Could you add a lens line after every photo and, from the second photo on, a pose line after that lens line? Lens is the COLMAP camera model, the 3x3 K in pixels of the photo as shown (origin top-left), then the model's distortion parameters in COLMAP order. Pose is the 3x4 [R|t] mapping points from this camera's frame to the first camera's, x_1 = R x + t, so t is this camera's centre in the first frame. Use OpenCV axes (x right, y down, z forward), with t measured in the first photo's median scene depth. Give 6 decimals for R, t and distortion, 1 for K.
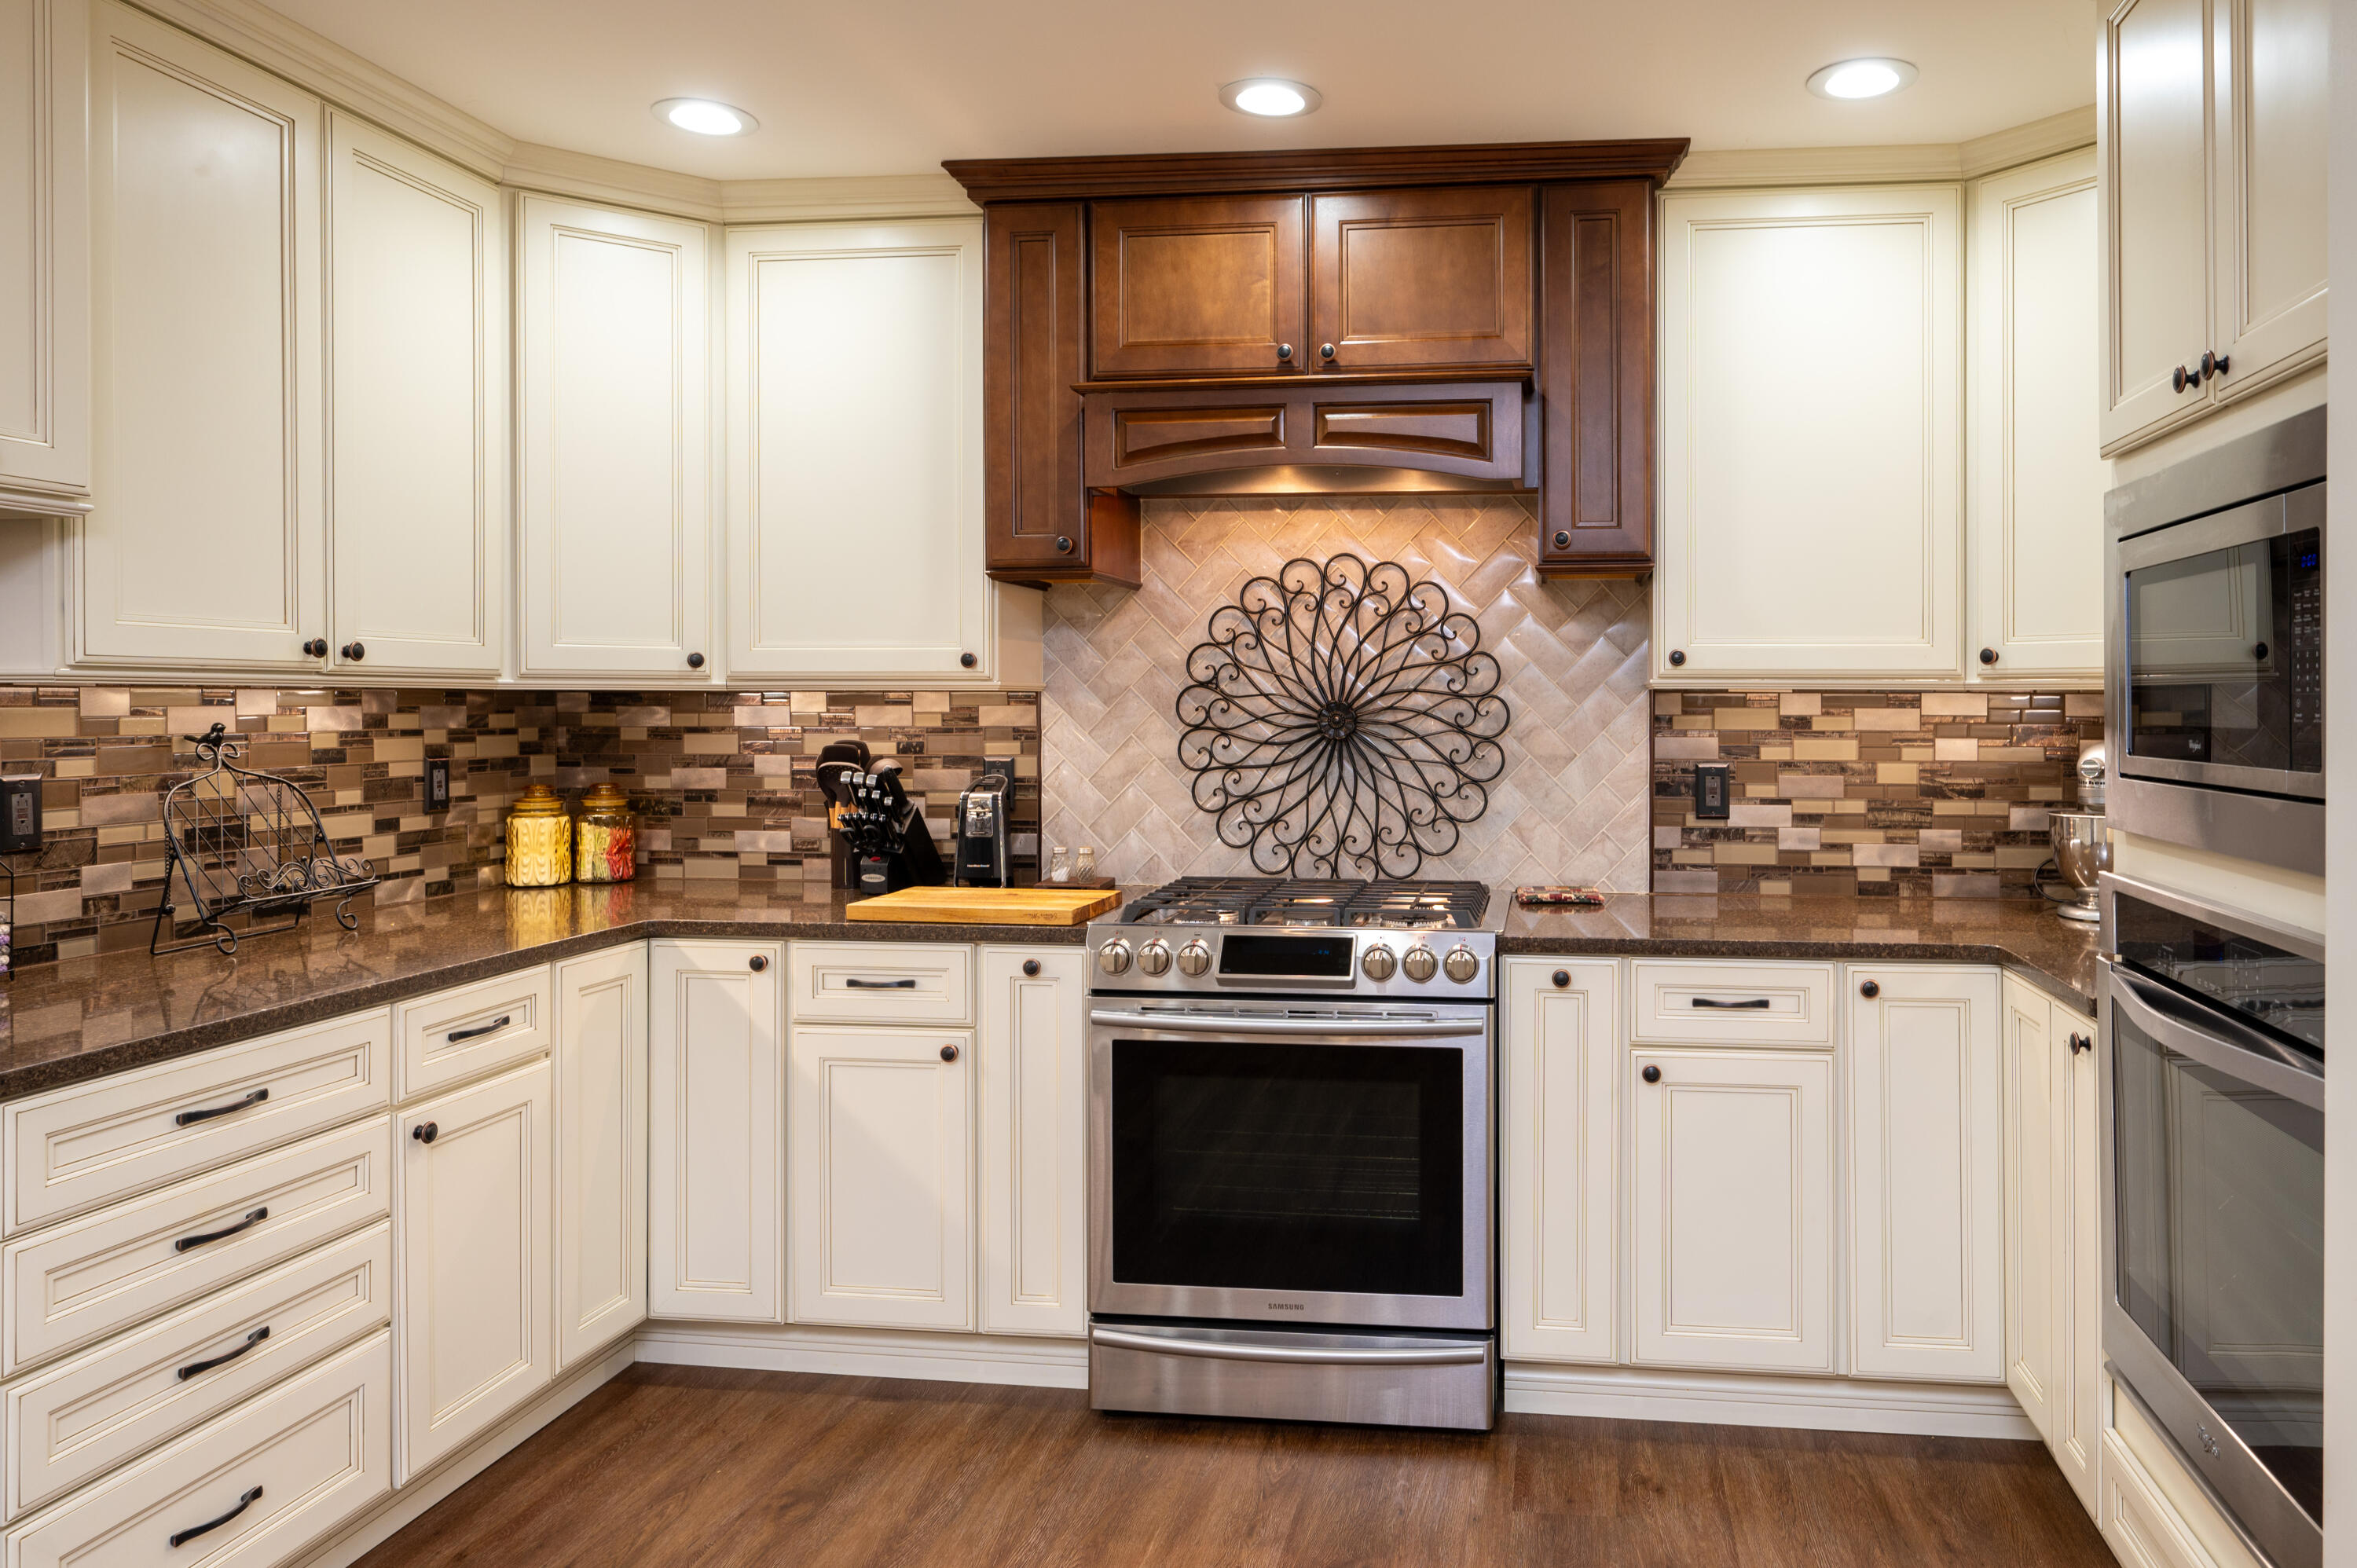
lens RADIAL K [[1554.9, 0, 1362.4], [0, 1554.9, 725.6], [0, 0, 1]] dist [-0.003835, -0.010313]
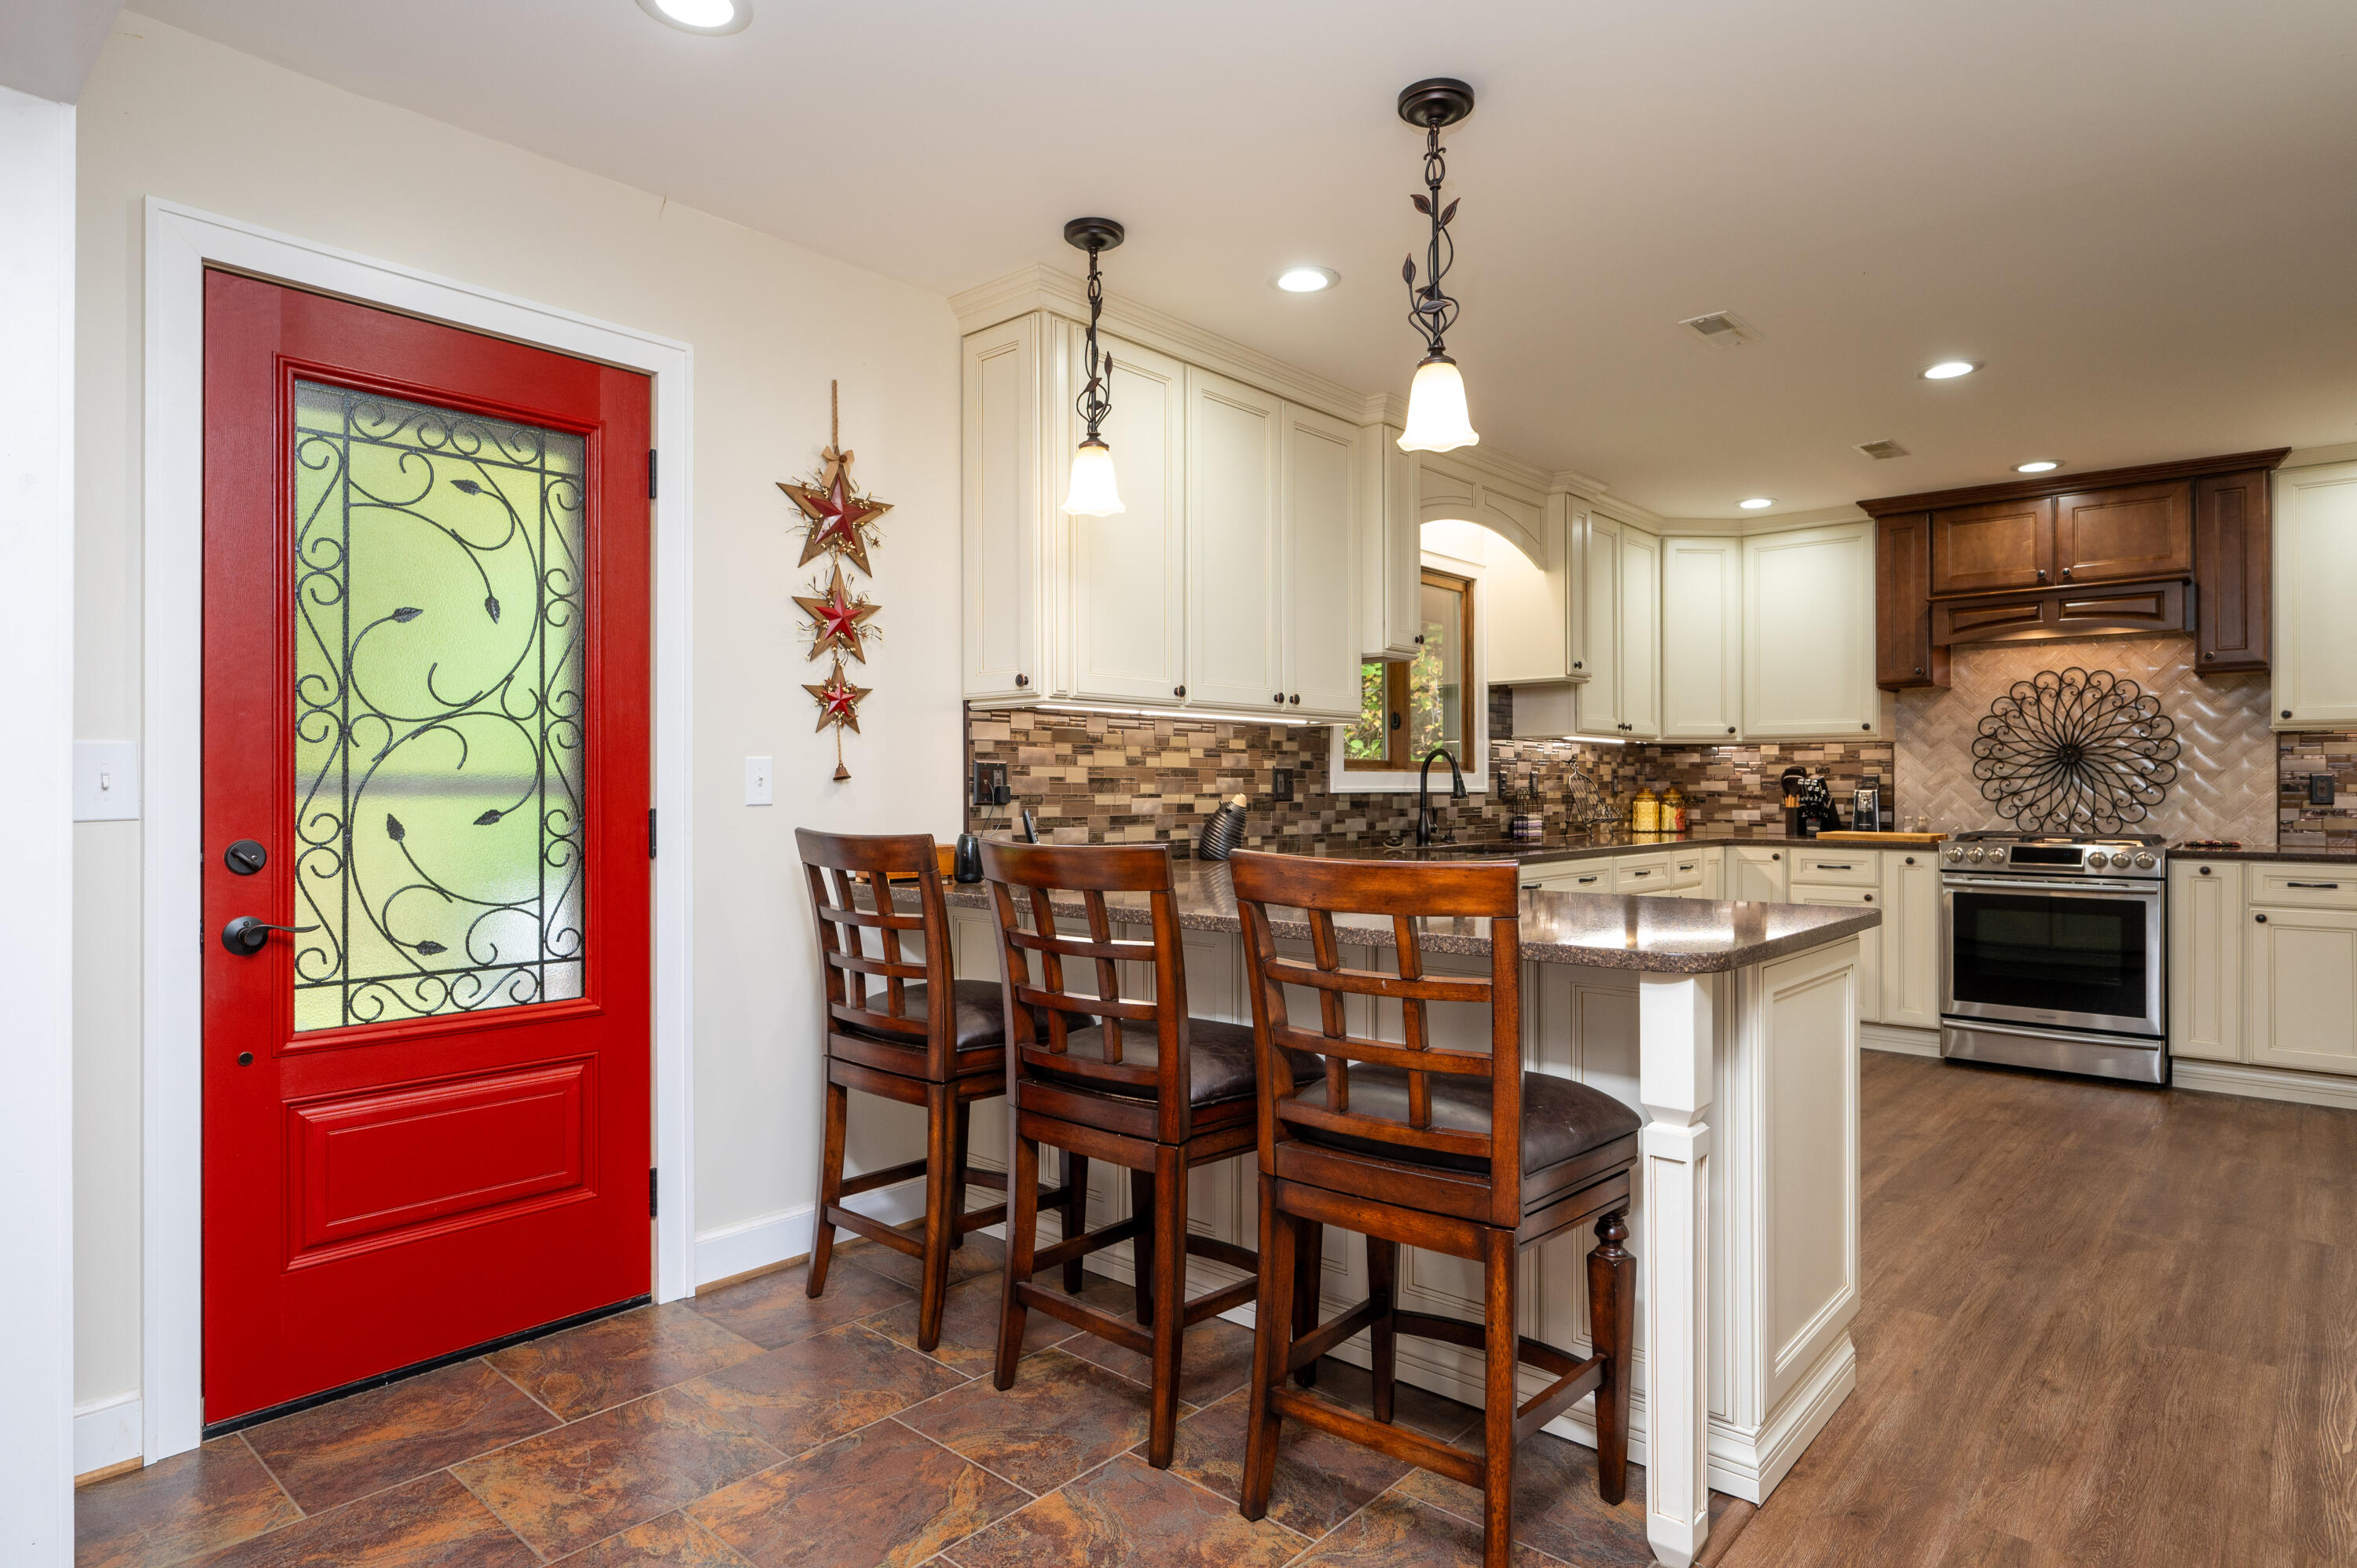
lens RADIAL K [[1308.5, 0, 1180.8], [0, 1308.5, 791.5], [0, 0, 1]] dist [-0.004690, 0.002635]
pose [[0.830370, -0.001120, -0.557211, -0.030979], [-0.005258, 0.999938, -0.009846, 0.071458], [0.557187, 0.011106, 0.830313, -1.051073]]
